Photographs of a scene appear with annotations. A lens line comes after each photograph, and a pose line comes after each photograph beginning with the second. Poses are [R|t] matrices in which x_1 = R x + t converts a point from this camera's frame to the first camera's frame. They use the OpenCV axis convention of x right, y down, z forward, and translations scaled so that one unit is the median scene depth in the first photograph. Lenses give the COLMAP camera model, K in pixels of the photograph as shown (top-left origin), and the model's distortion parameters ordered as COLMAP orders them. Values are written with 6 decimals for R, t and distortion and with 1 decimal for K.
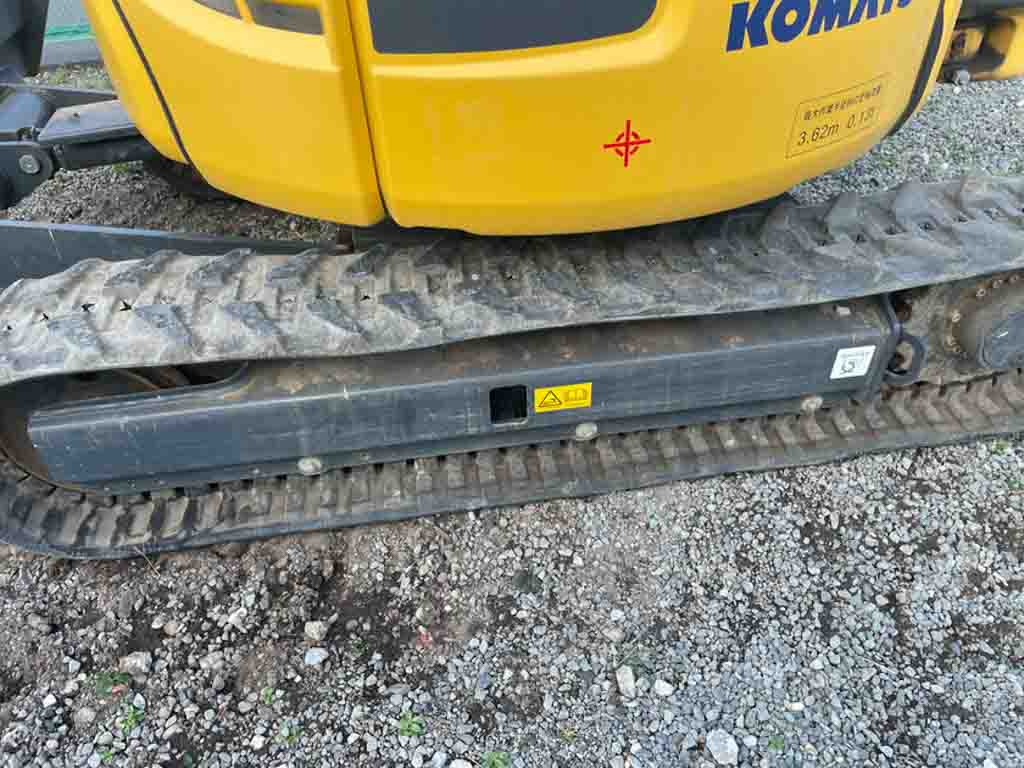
lens RADIAL K [[772.0, 0, 512.0], [0, 772.0, 384.0], [0, 0, 1]] dist [0.078710, -0.099678]
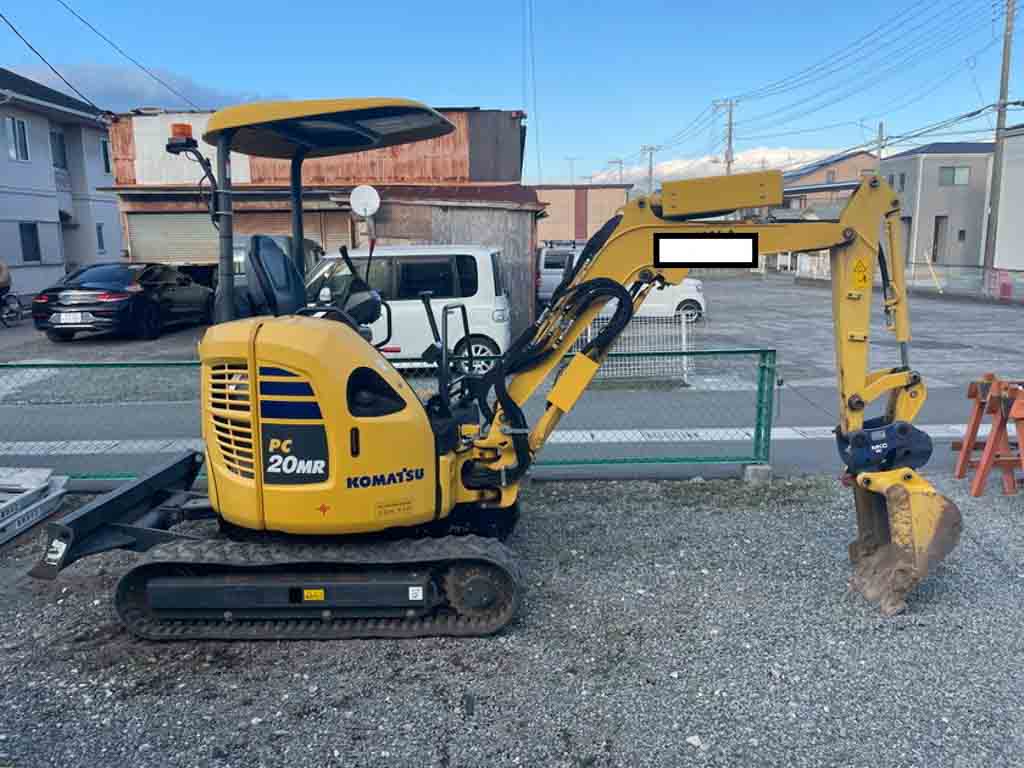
lens RADIAL K [[772.0, 0, 512.0], [0, 772.0, 384.0], [0, 0, 1]] dist [0.078710, -0.099678]
pose [[0.988039, 0.036972, -0.149708, 1.295603], [-0.112890, 0.834777, -0.538891, 0.910018], [0.105049, 0.549345, 0.828966, -1.935534]]
